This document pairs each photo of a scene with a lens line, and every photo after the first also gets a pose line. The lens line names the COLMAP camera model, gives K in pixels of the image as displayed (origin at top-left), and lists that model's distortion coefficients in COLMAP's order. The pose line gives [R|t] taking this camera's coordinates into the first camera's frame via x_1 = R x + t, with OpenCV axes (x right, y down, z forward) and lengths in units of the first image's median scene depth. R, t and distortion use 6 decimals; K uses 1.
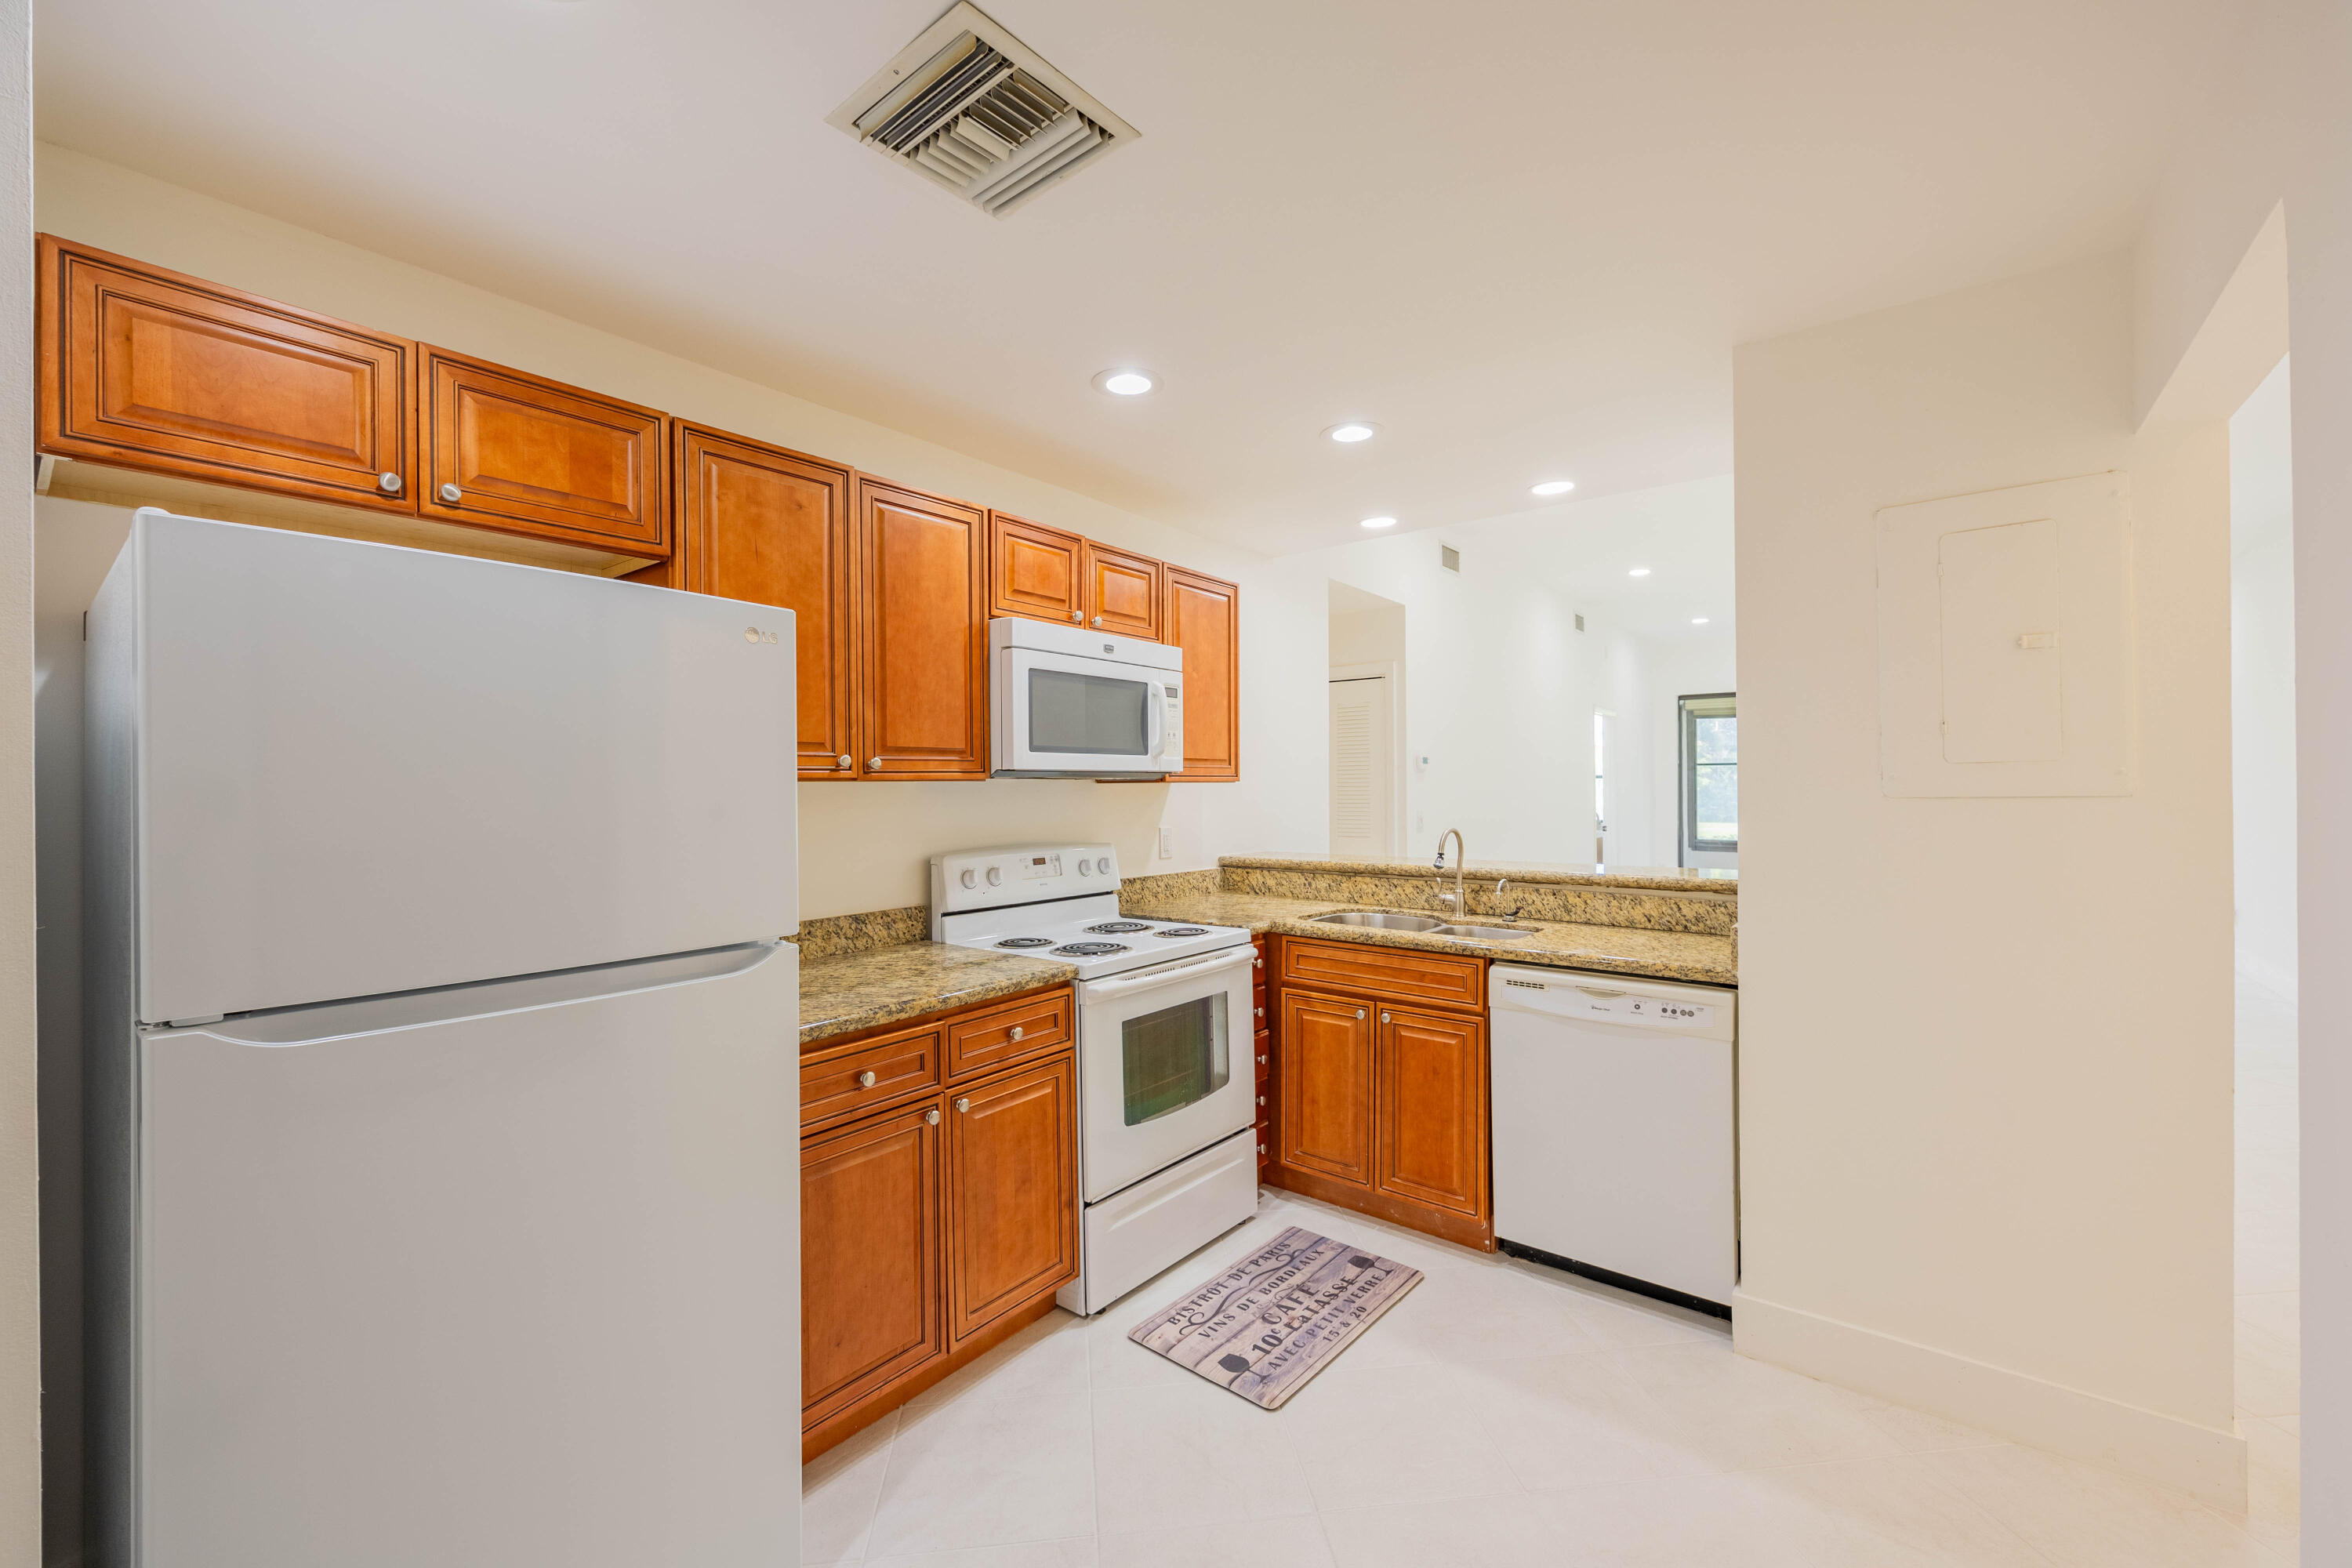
lens RADIAL K [[938.3, 0, 1177.1], [0, 938.3, 785.8], [0, 0, 1]] dist [-0.003398, 0.002209]
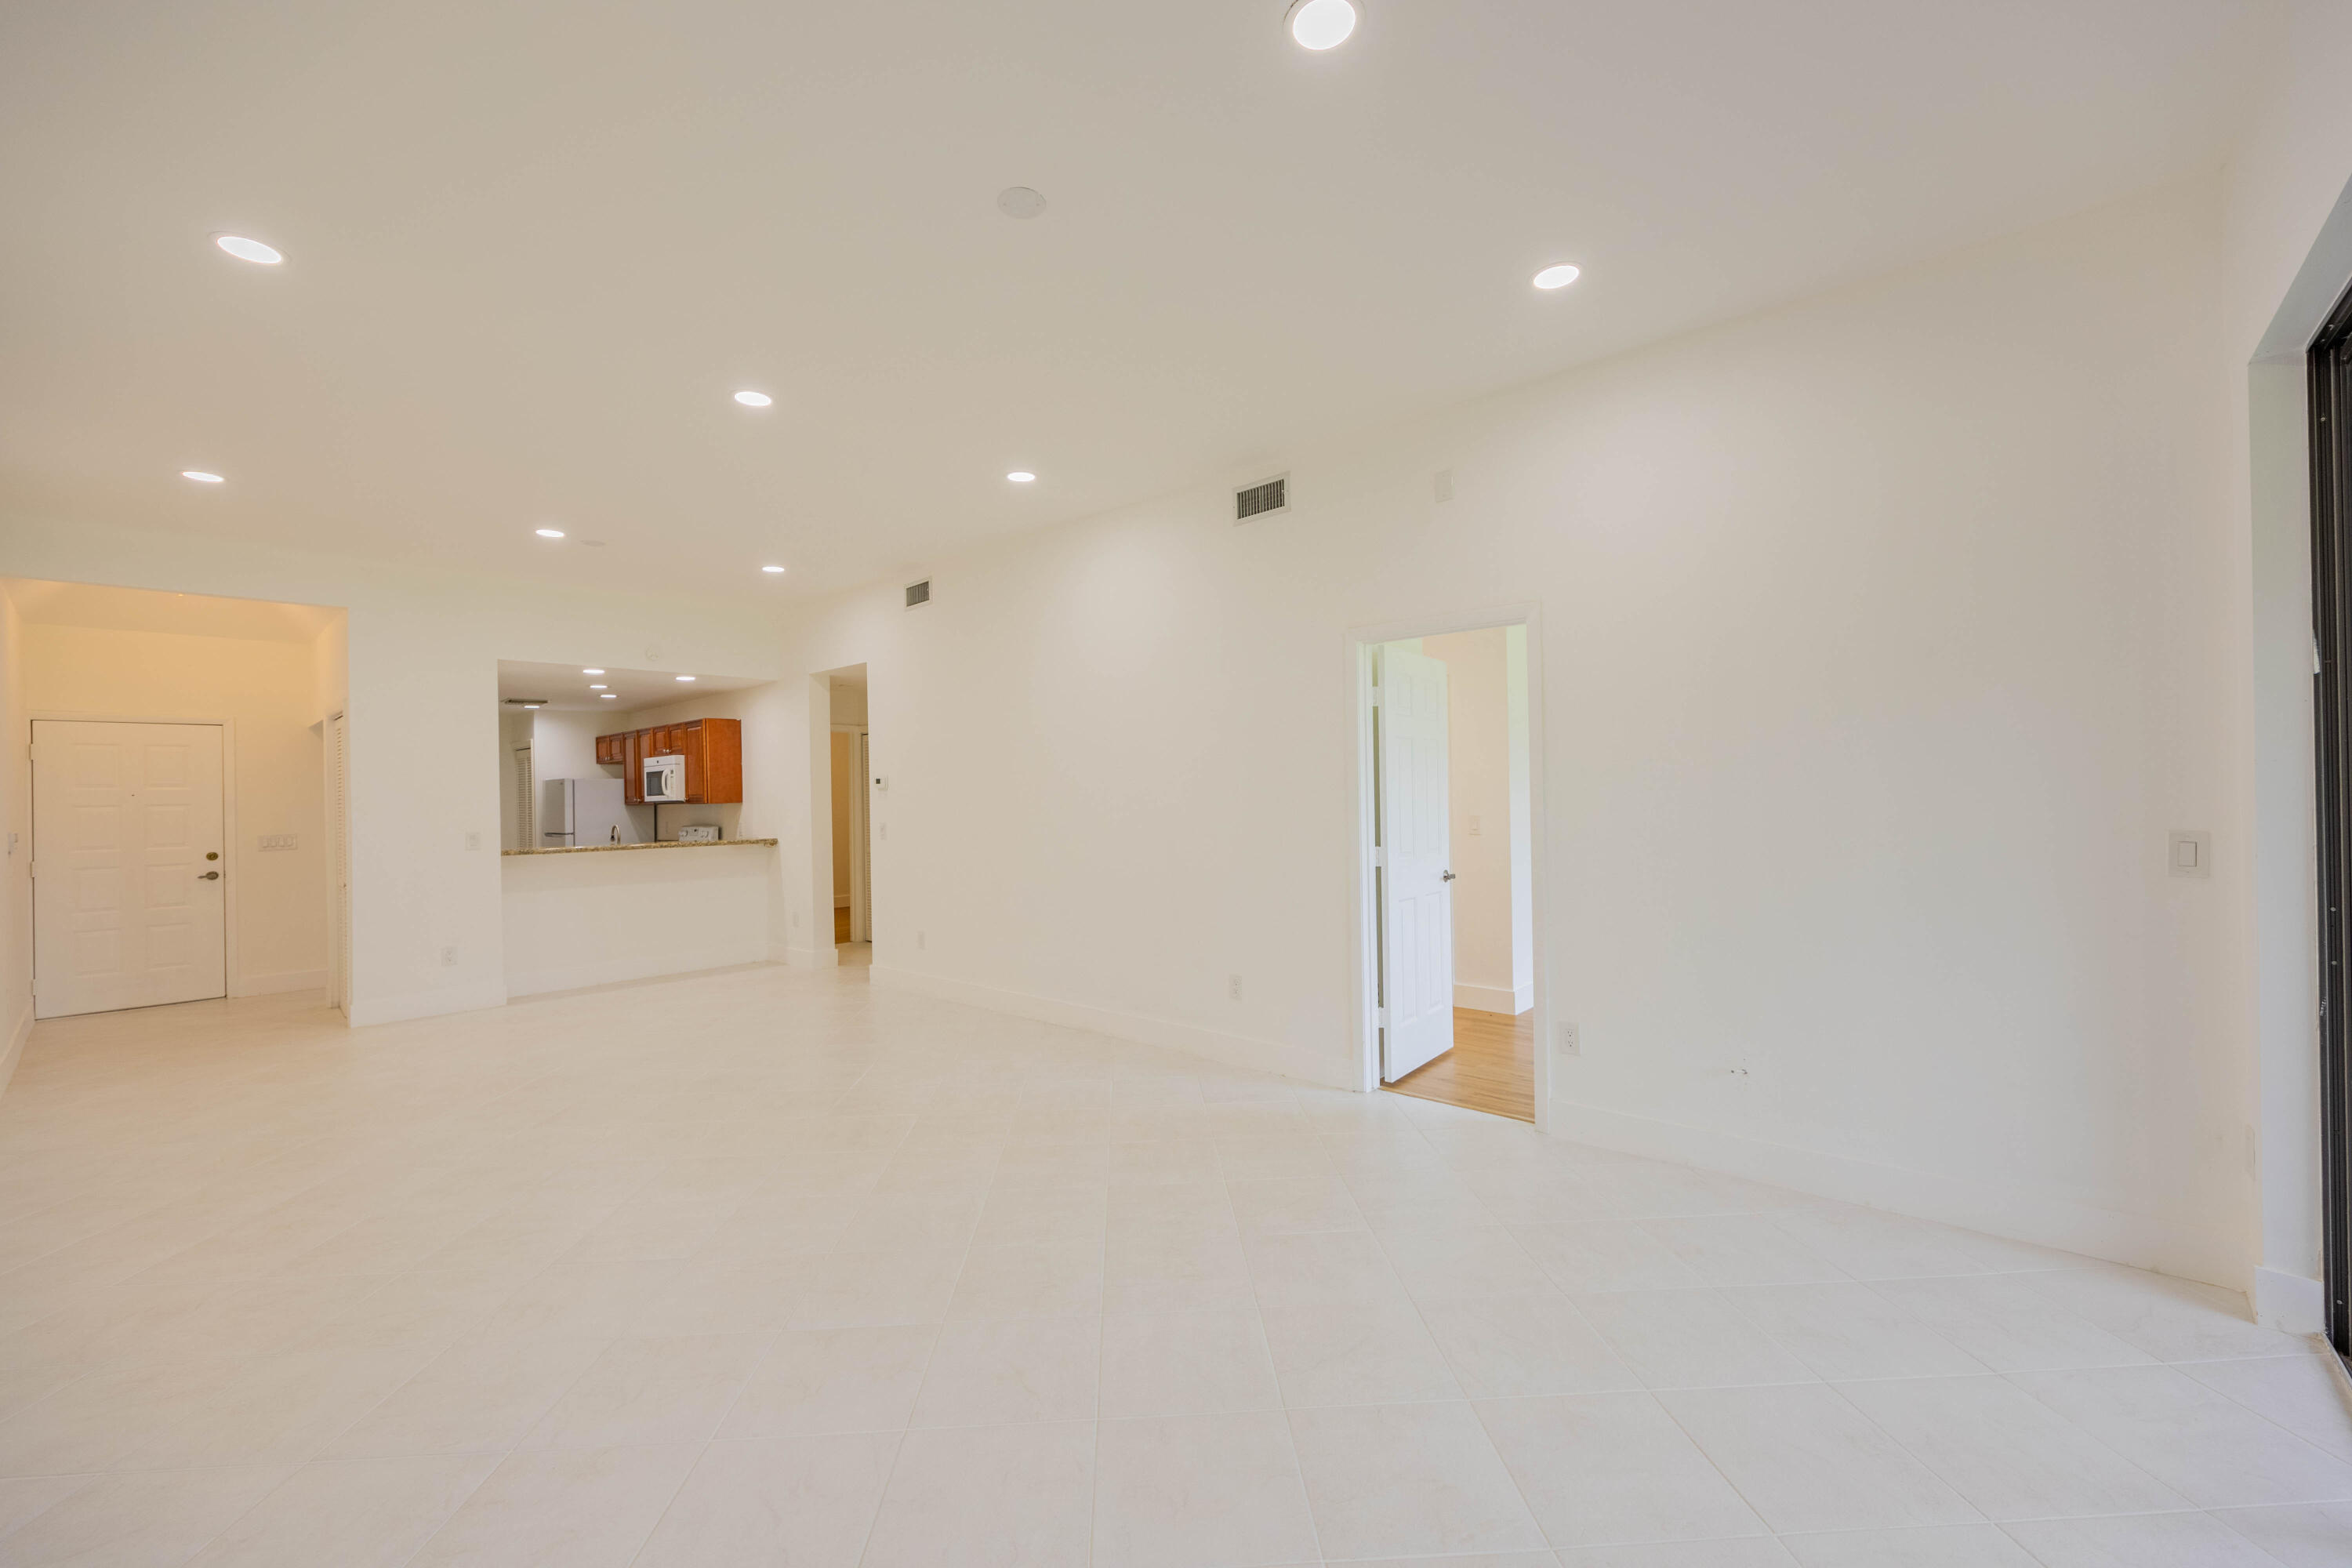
lens RADIAL K [[938.3, 0, 1174.3], [0, 938.3, 798.7], [0, 0, 1]] dist [-0.003398, 0.002209]
pose [[-0.065859, 0.008150, -0.997796, 3.129673], [0.020076, 0.999775, 0.006841, -0.010390], [0.997627, -0.019582, -0.066007, 3.130343]]
